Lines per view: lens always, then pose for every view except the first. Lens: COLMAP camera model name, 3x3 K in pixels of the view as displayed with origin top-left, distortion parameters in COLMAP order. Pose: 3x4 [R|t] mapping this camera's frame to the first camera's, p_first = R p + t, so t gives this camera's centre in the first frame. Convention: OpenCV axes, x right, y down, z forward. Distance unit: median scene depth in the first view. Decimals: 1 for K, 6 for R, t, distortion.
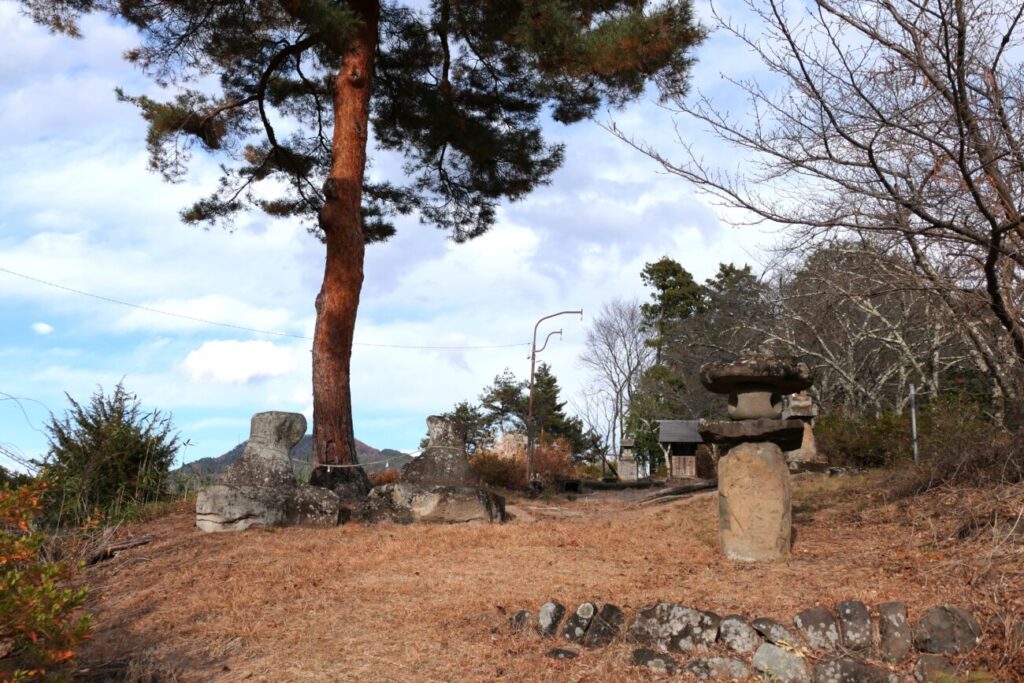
lens RADIAL K [[980.2, 0, 500.5], [0, 980.2, 342.7], [0, 0, 1]] dist [-0.038240, 0.021367]
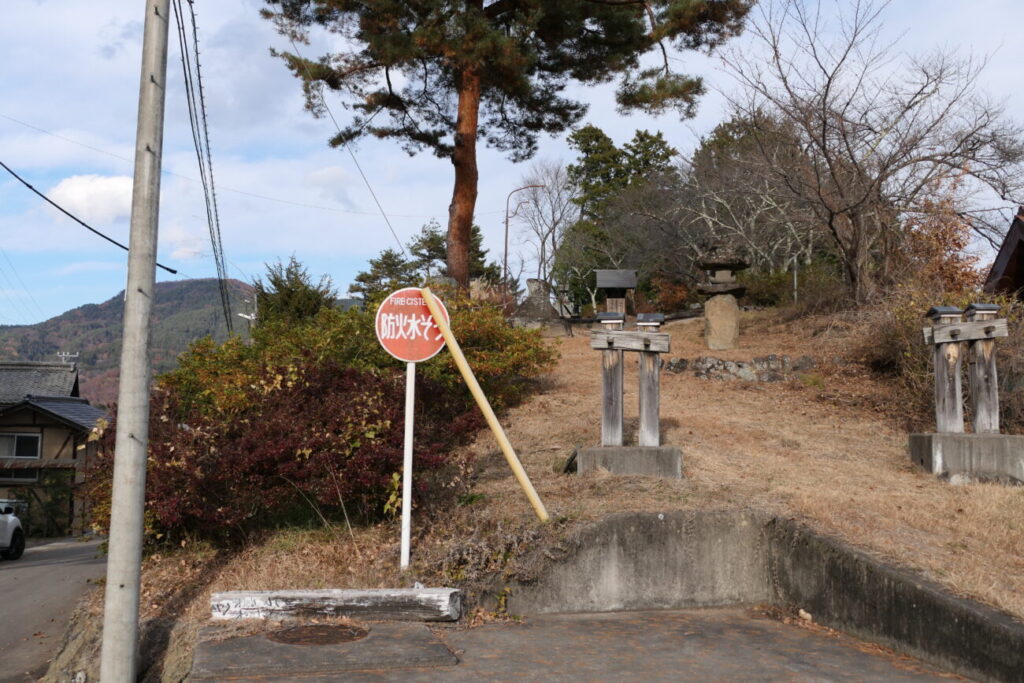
lens RADIAL K [[976.2, 0, 512.0], [0, 976.2, 341.5], [0, 0, 1]] dist [-0.025497, 0.010213]
pose [[0.992743, -0.014557, 0.119372, -0.218426], [-0.004586, 0.987341, 0.158546, -0.063512], [-0.120169, -0.157943, 0.980109, -0.503083]]
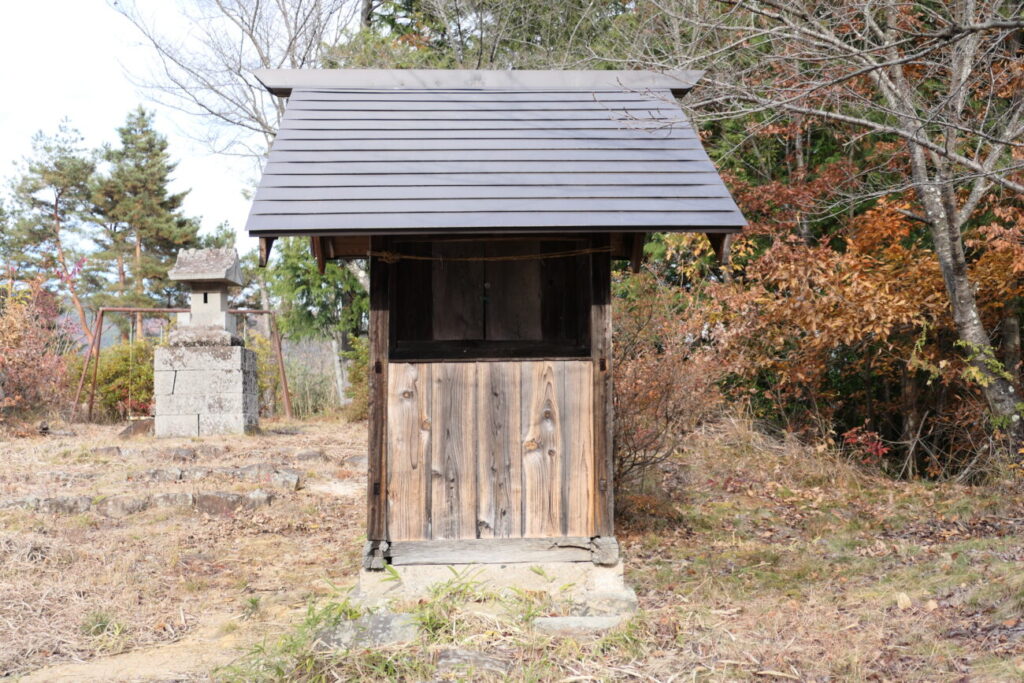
lens RADIAL K [[1305.3, 0, 512.0], [0, 1305.3, 341.5], [0, 0, 1]] dist [-0.002433, -0.005254]
pose [[0.969312, -0.004812, 0.245785, 0.351658], [-0.031034, 0.989414, 0.141763, 0.212452], [-0.243865, -0.145040, 0.958902, 1.970146]]
